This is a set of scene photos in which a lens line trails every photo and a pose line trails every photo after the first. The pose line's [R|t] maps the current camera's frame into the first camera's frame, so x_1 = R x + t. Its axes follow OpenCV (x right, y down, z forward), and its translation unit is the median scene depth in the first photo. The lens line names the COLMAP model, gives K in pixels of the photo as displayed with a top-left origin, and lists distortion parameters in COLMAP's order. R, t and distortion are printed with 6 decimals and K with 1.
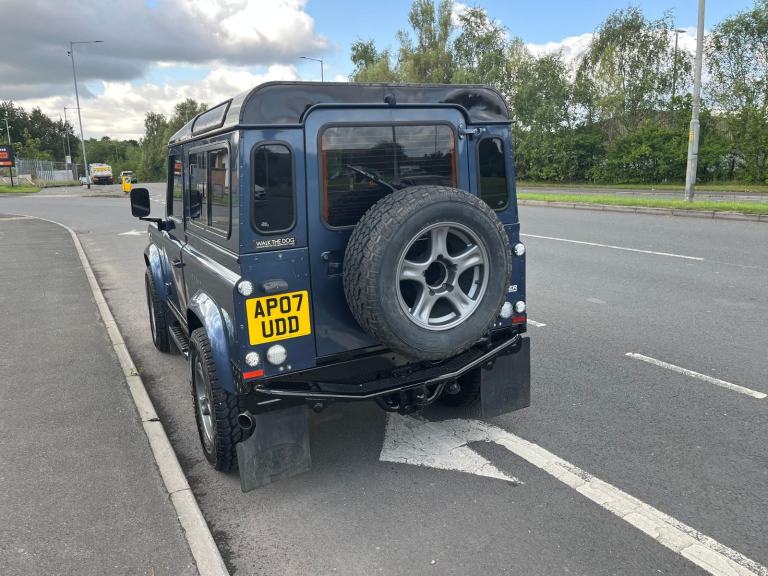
lens RADIAL K [[580.9, 0, 379.7], [0, 580.9, 285.9], [0, 0, 1]] dist [0.079058, -0.103902]
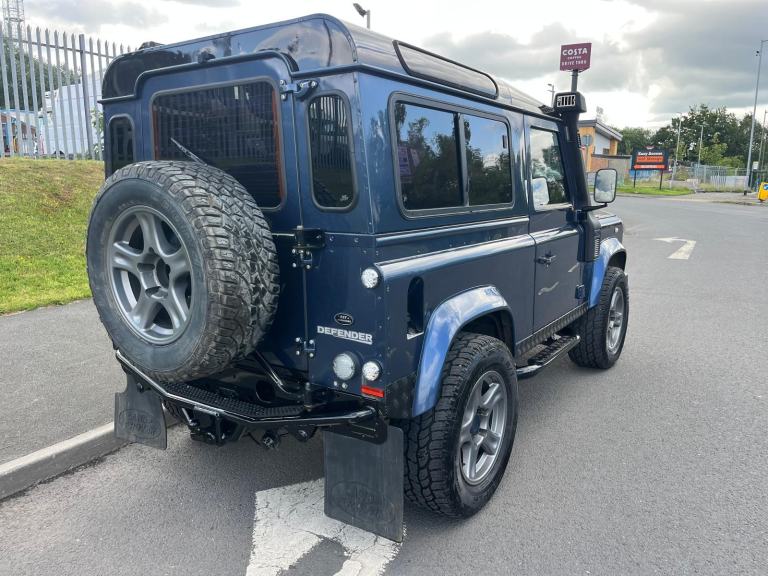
lens RADIAL K [[580.9, 0, 379.7], [0, 580.9, 285.9], [0, 0, 1]] dist [0.079058, -0.103902]
pose [[0.487107, 0.188800, -0.852691, 0.079577], [-0.197272, 0.974905, 0.103167, -0.012176], [0.850771, 0.117959, 0.512128, 0.072196]]
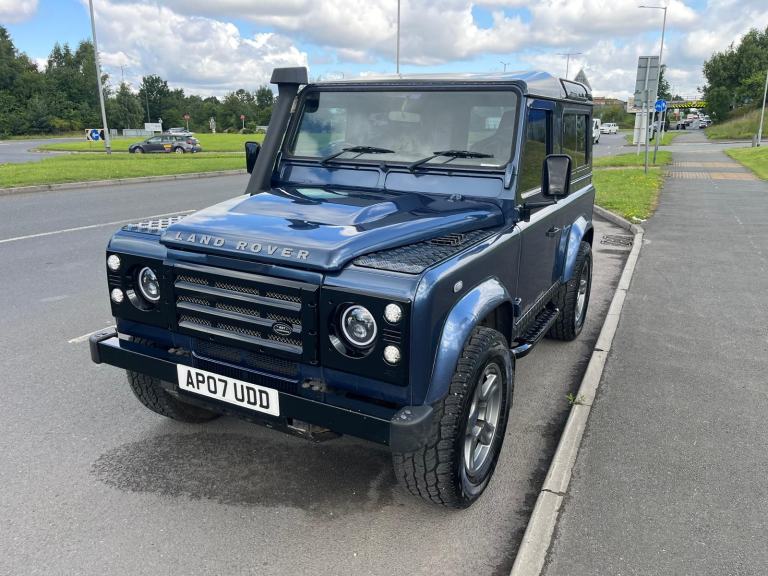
lens RADIAL K [[575.3, 0, 393.7], [0, 575.3, 286.6], [0, 0, 1]] dist [0.073107, -0.098483]
pose [[-0.582909, -0.191372, 0.789680, -0.119357], [0.179678, 0.917450, 0.354967, -0.041806], [-0.792422, 0.348802, -0.500404, 0.215173]]
